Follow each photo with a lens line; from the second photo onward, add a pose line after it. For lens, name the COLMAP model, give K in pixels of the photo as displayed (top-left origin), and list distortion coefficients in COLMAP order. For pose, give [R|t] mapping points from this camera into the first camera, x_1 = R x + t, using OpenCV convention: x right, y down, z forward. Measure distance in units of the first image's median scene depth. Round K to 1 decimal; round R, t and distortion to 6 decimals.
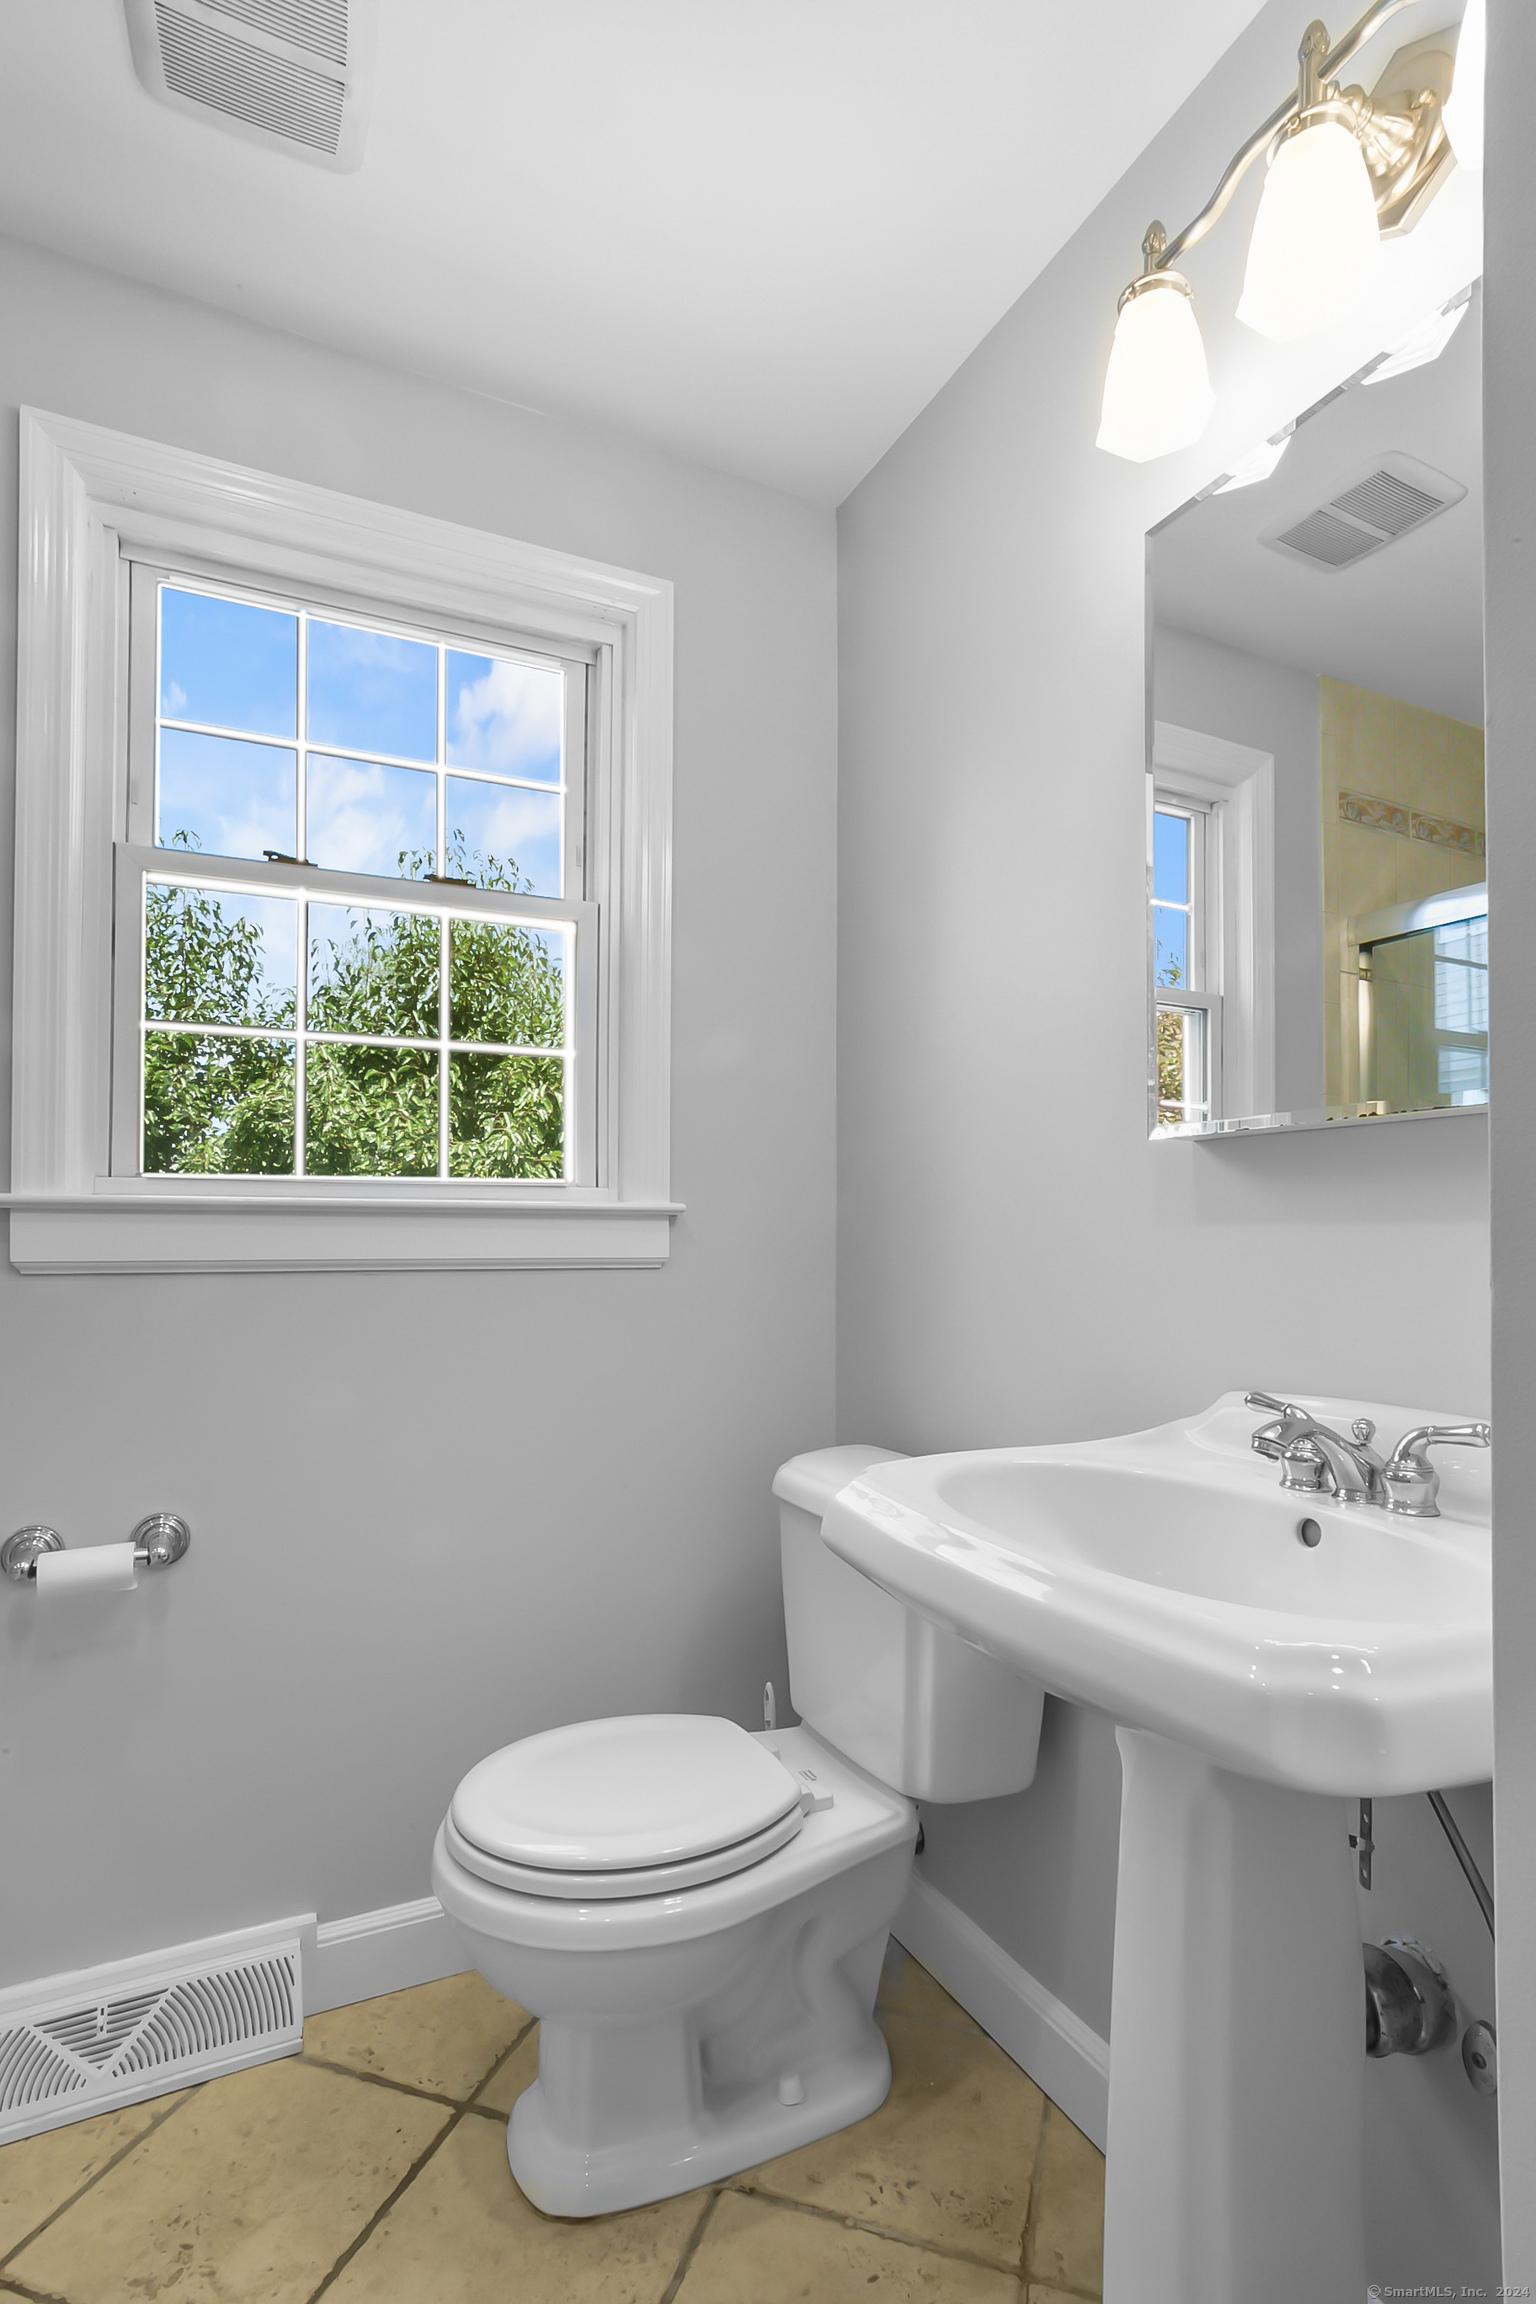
lens RADIAL K [[1118.3, 0, 770.4], [0, 1118.3, 1226.0], [0, 0, 1]] dist [-0.041943, 0.026726]
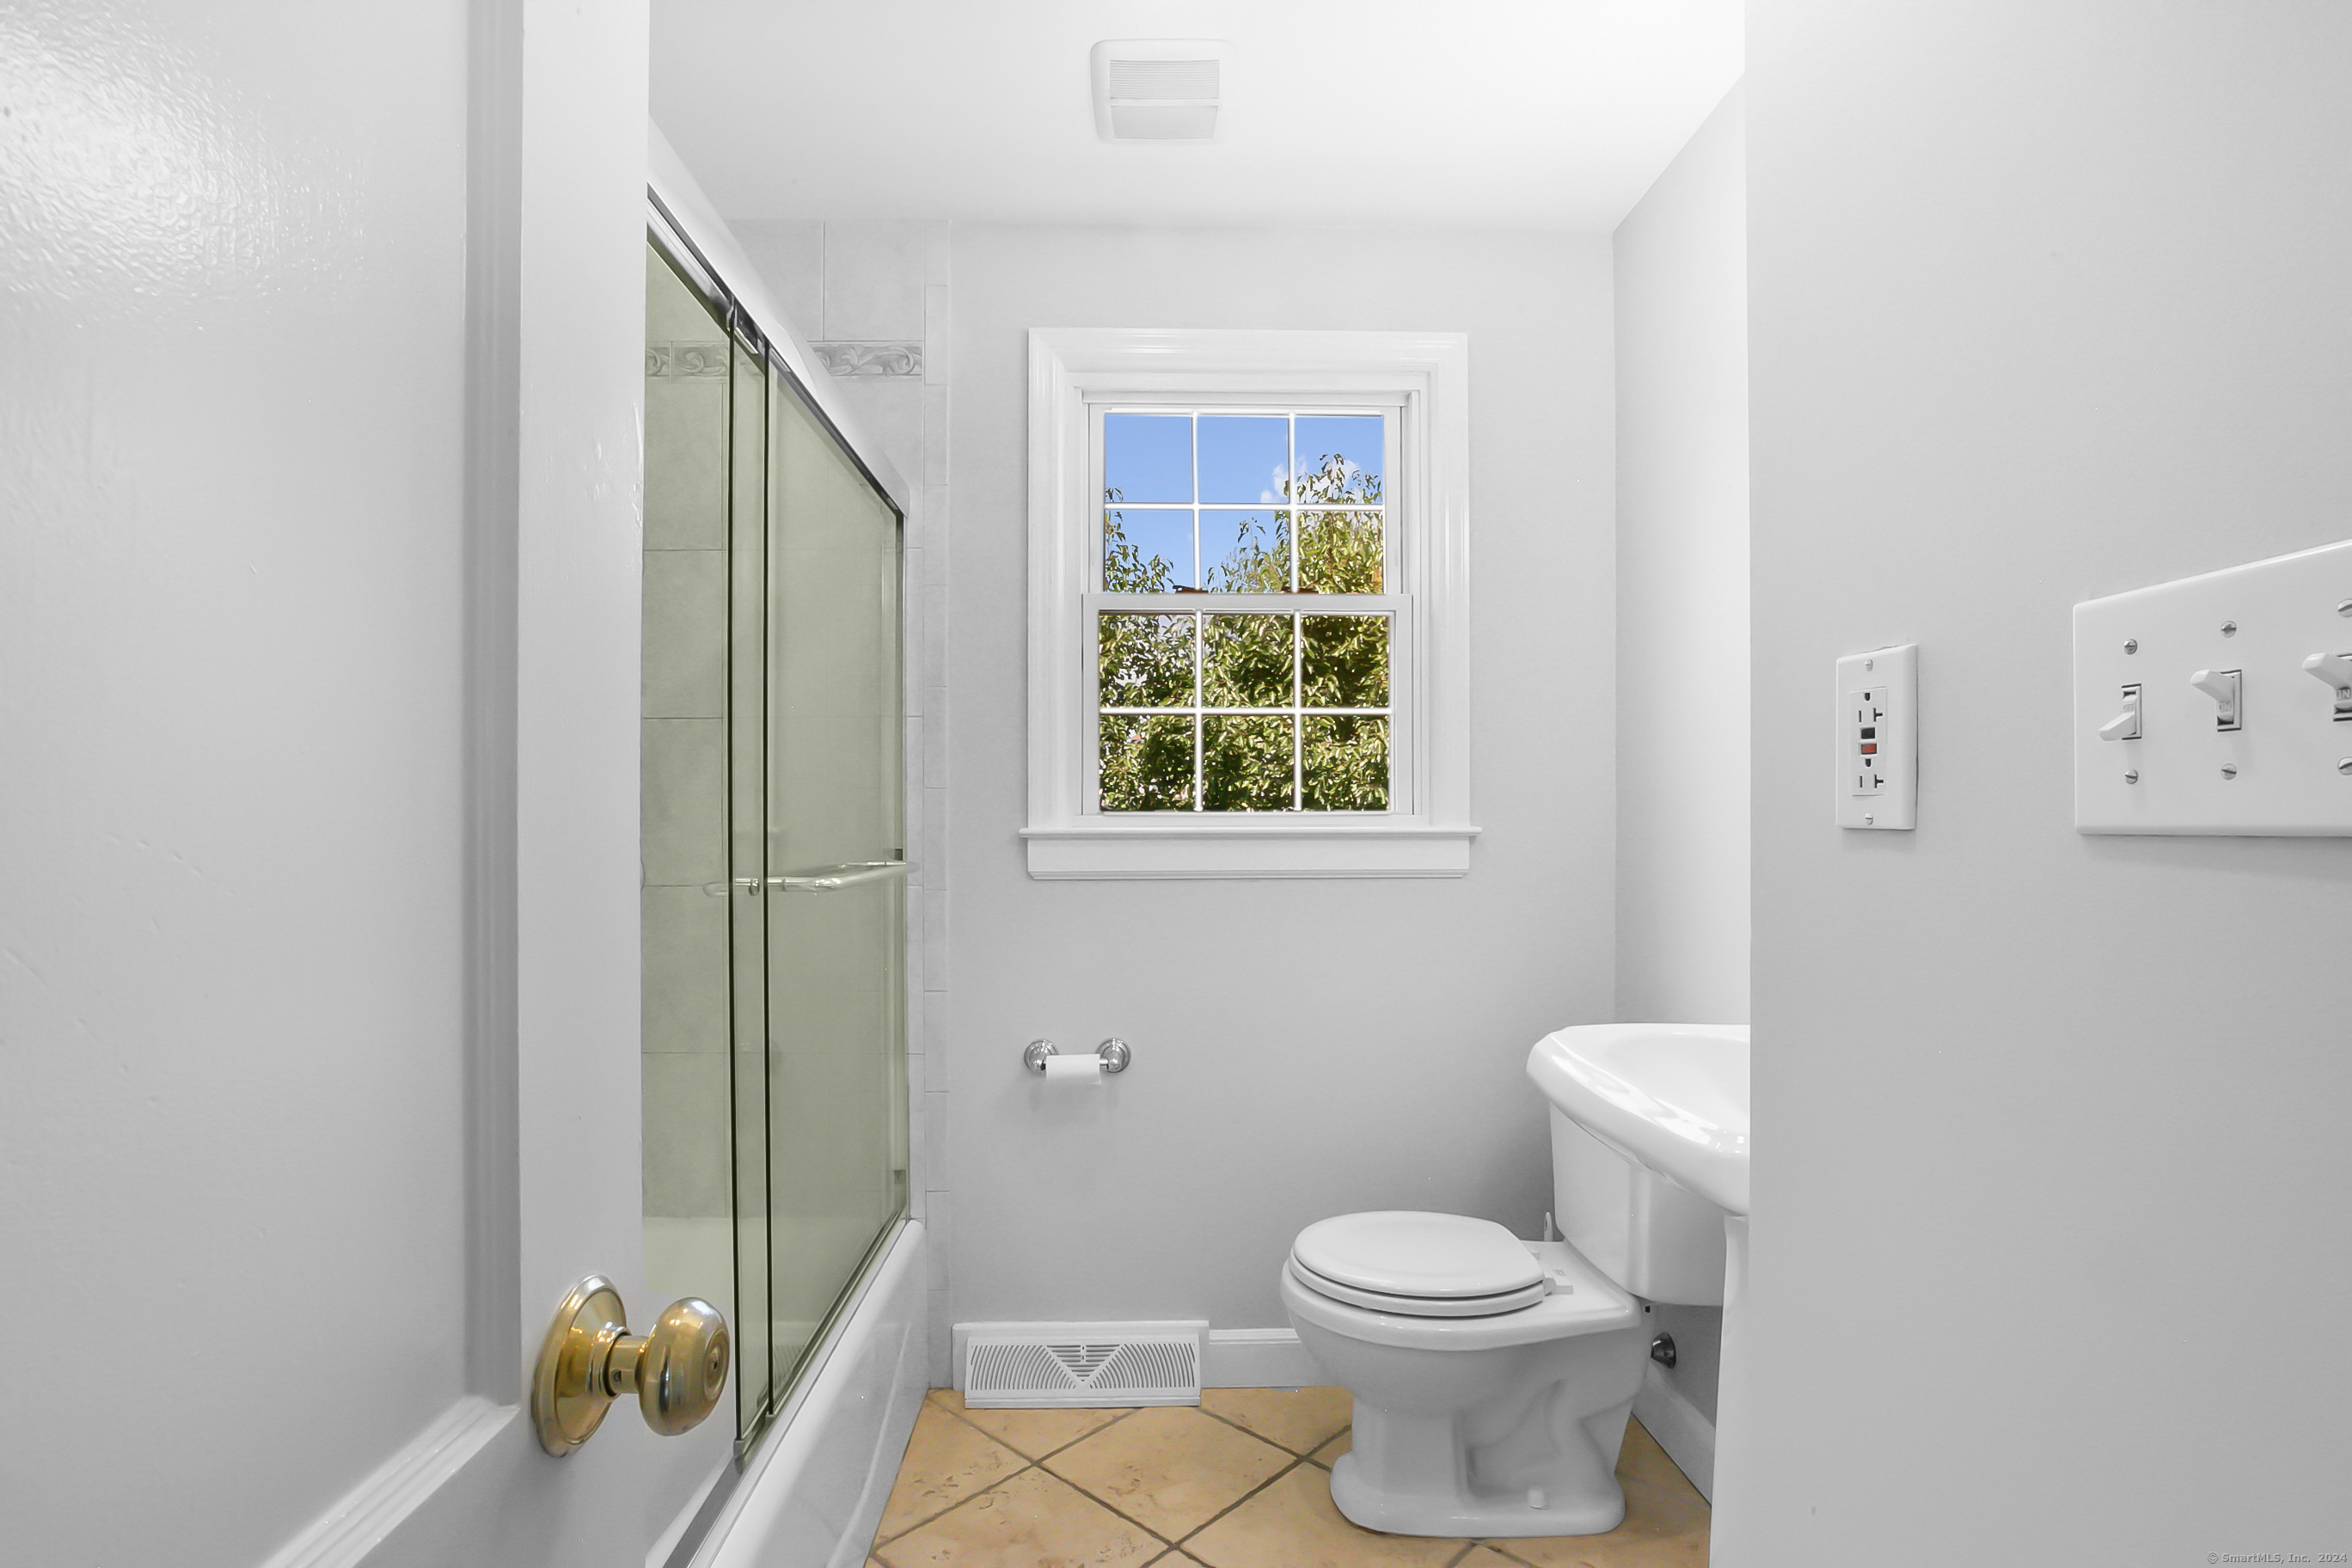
lens RADIAL K [[1141.6, 0, 1175.8], [0, 1141.6, 823.6], [0, 0, 1]] dist [-0.041943, 0.026726]
pose [[0.912126, -0.003277, -0.409897, 0.172964], [0.006575, 0.999956, 0.006637, -0.045431], [0.409857, -0.008749, 0.912108, -0.400039]]
